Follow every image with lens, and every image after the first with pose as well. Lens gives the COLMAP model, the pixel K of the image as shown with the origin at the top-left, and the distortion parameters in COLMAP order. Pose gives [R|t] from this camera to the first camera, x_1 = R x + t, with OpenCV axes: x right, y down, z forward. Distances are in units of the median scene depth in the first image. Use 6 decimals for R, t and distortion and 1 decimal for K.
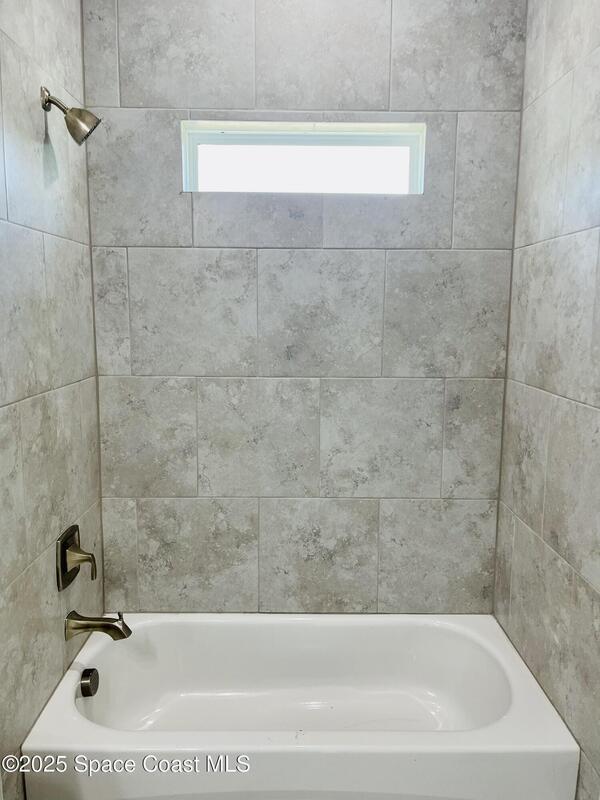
lens RADIAL K [[610.2, 0, 294.9], [0, 610.2, 400.1], [0, 0, 1]] dist [0.066625, -0.084493]
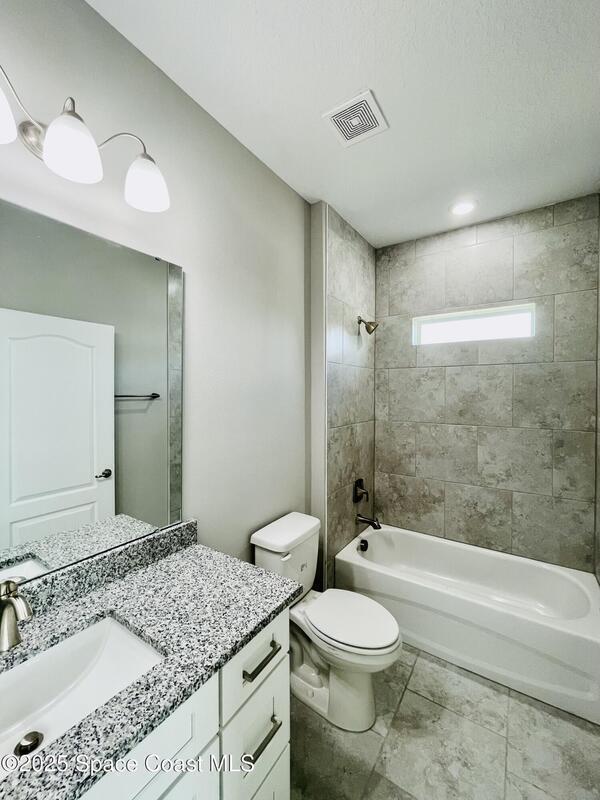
lens RADIAL K [[325.0, 0, 303.2], [0, 325.0, 394.0], [0, 0, 1]] dist [-0.008593, 0.003461]
pose [[0.826330, -0.001897, -0.563183, 0.172536], [-0.080226, 0.989400, -0.121044, 0.036283], [0.557443, 0.145204, 0.817419, -0.240287]]
